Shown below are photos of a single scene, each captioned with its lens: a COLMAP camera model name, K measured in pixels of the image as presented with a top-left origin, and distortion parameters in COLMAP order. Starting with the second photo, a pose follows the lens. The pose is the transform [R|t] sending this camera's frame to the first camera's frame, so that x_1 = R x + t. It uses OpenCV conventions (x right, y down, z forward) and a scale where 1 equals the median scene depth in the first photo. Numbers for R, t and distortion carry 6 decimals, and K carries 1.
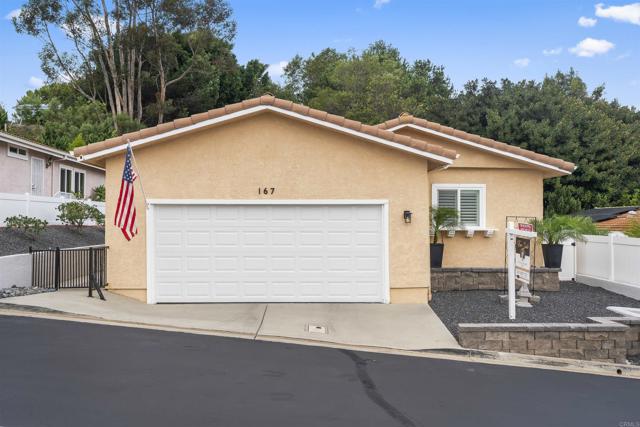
lens RADIAL K [[575.4, 0, 321.1], [0, 575.4, 211.8], [0, 0, 1]] dist [0.013014, -0.043369]
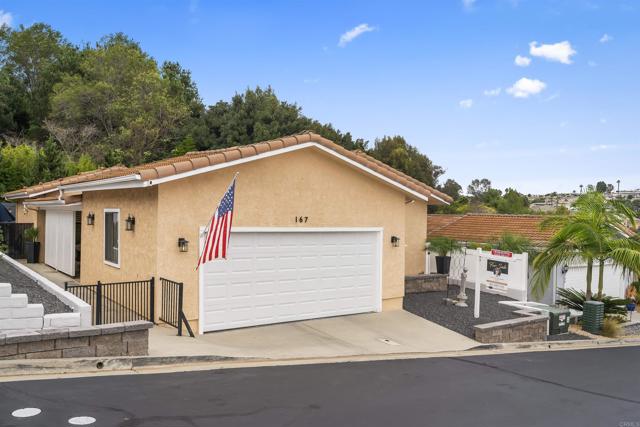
lens RADIAL K [[531.7, 0, 321.0], [0, 531.7, 226.6], [0, 0, 1]] dist [0.003273, -0.005710]
pose [[0.818700, 0.004944, 0.574200, -0.535384], [-0.036526, 0.998386, 0.043483, -0.056445], [-0.573058, -0.056573, 0.817559, 0.129285]]
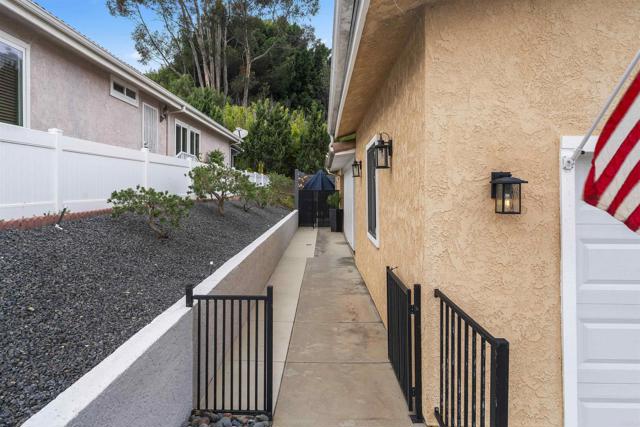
lens RADIAL K [[433.2, 0, 314.8], [0, 433.2, 193.4], [0, 0, 1]] dist [0.030213, 0.005868]
pose [[0.998573, -0.001466, -0.053380, -0.348717], [0.003099, 0.999530, 0.030509, 0.000501], [0.053310, -0.030631, 0.998108, 0.626853]]
